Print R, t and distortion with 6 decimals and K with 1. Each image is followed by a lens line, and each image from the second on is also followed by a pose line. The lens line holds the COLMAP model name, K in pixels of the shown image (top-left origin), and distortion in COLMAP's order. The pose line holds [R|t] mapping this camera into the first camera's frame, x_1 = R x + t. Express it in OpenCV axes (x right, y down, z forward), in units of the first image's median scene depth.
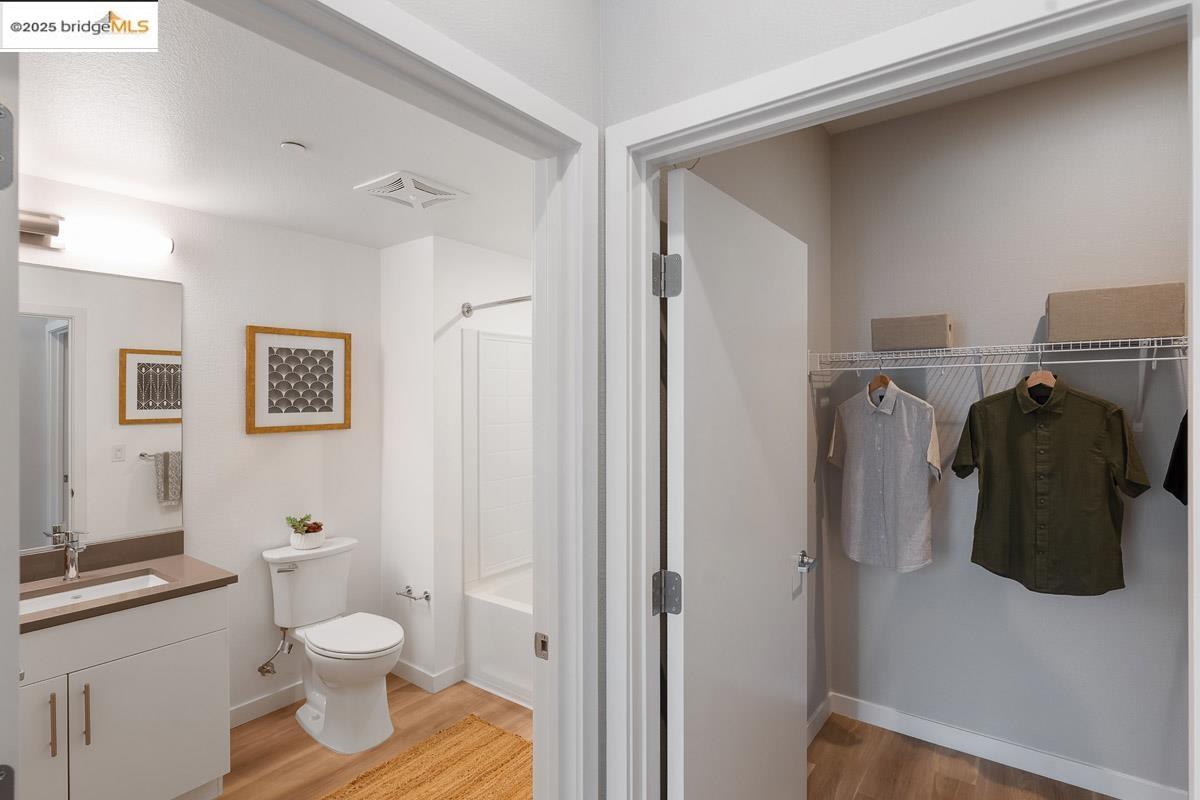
lens RADIAL K [[590.7, 0, 600.0], [0, 590.7, 400.0], [0, 0, 1]] dist [-0.000329, -0.000844]
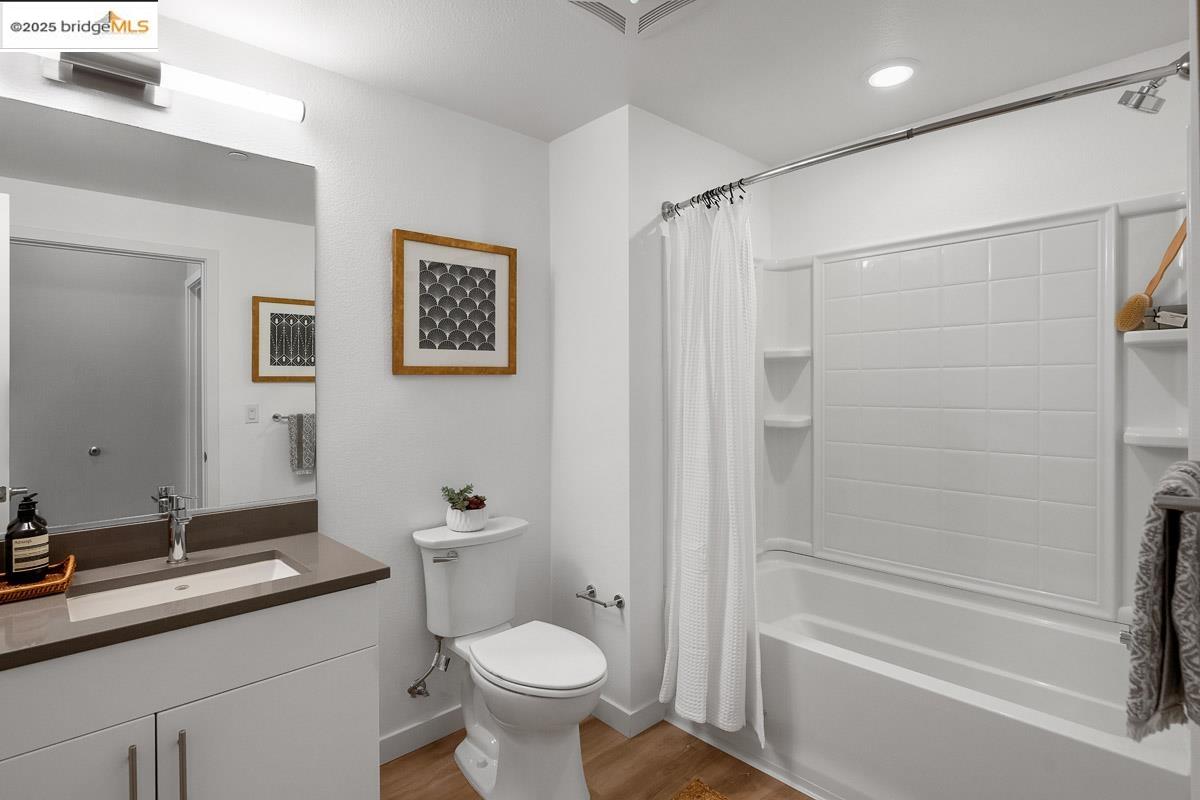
lens RADIAL K [[603.5, 0, 599.2], [0, 603.5, 383.4], [0, 0, 1]] dist [-0.001970, -0.000157]
pose [[0.984382, -0.002795, -0.176021, -0.194379], [0.002397, 0.999994, -0.002475, 0.067097], [0.176027, 0.002014, 0.984383, 0.275032]]
